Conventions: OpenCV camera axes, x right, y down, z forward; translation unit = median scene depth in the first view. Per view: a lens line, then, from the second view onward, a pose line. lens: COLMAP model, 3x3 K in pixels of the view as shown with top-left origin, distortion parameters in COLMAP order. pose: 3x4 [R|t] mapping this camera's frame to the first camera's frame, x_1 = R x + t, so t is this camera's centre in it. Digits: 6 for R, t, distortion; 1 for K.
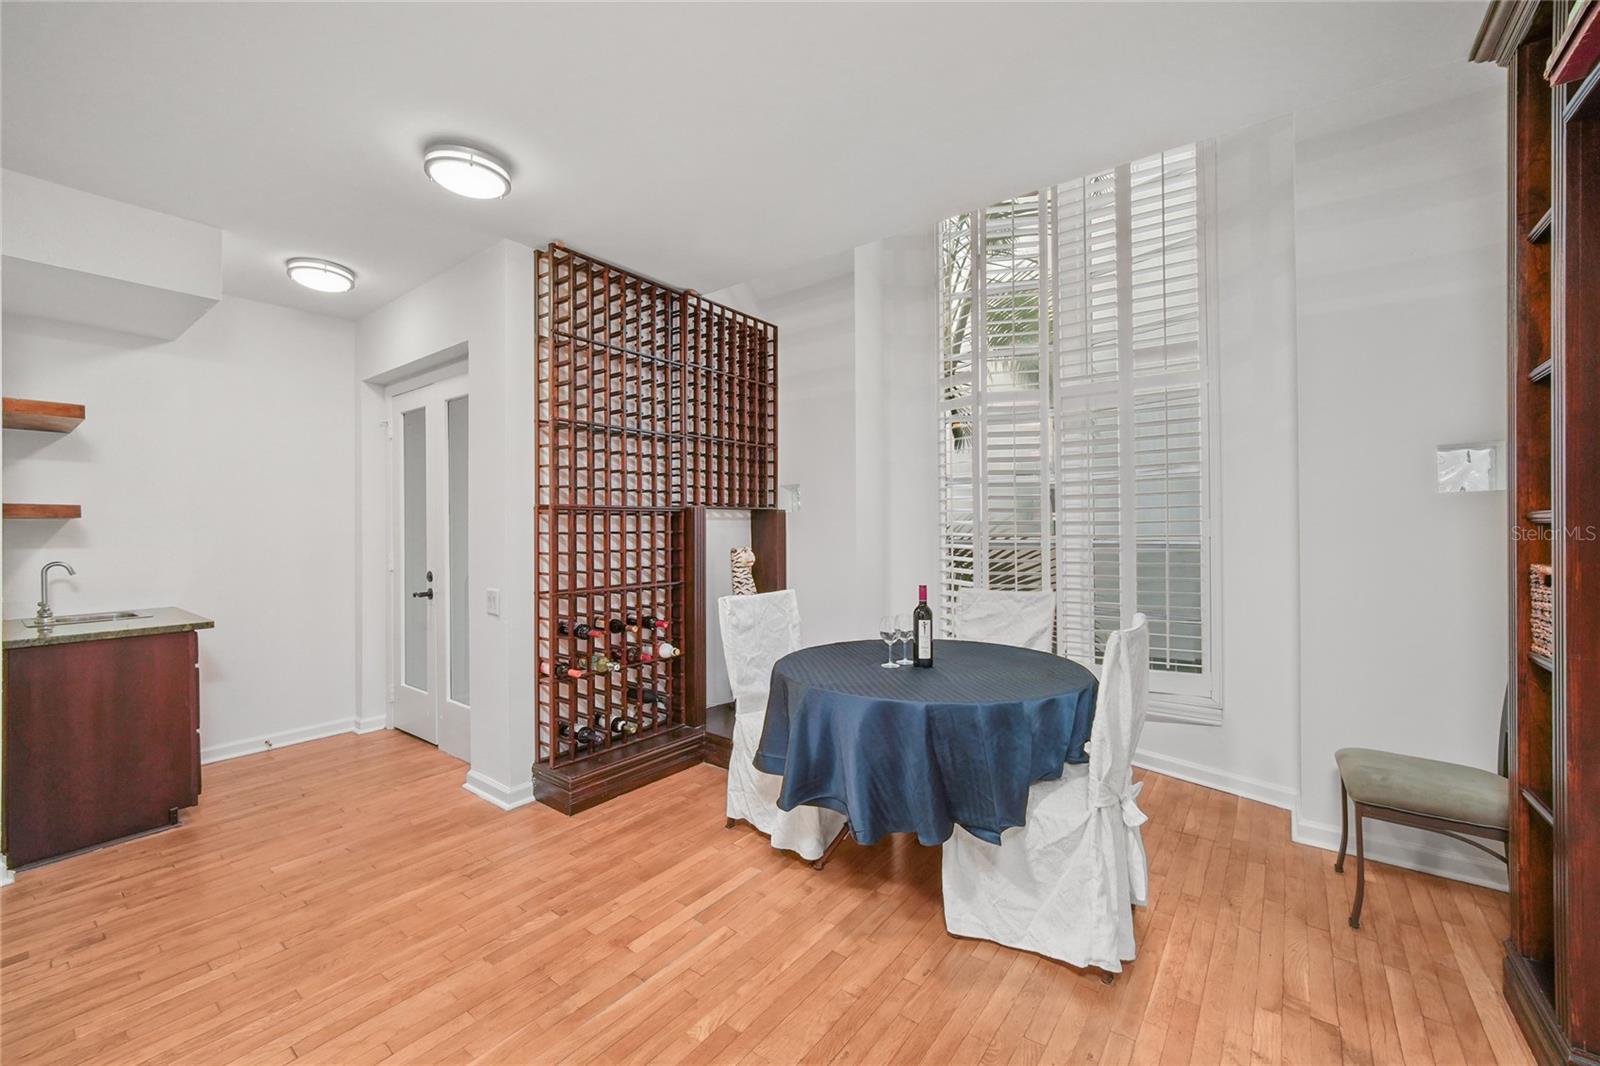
lens RADIAL K [[632.0, 0, 792.1], [0, 632.0, 528.9], [0, 0, 1]] dist [-0.001078, 0.000131]
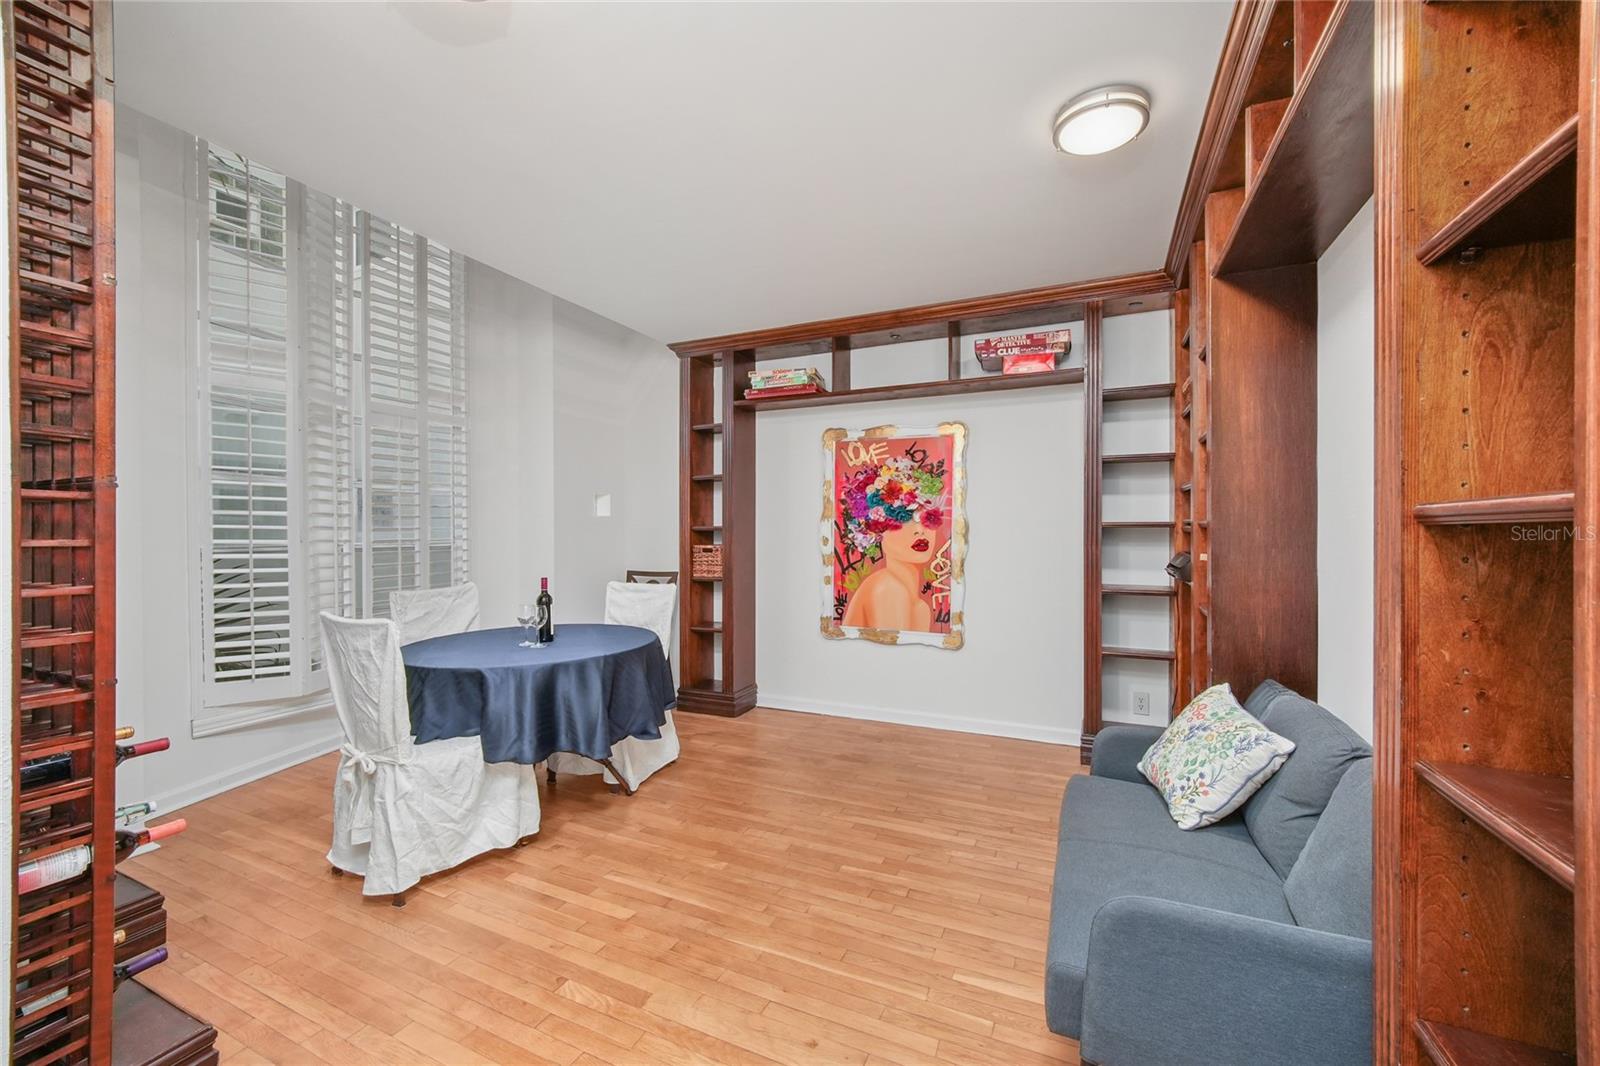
lens RADIAL K [[632.0, 0, 801.4], [0, 632.0, 536.9], [0, 0, 1]] dist [-0.001078, 0.000131]
pose [[-0.222777, 0.001047, 0.974869, -0.995010], [0.003350, 0.999994, -0.000308, 0.007652], [-0.974864, 0.003197, -0.222779, 0.683650]]
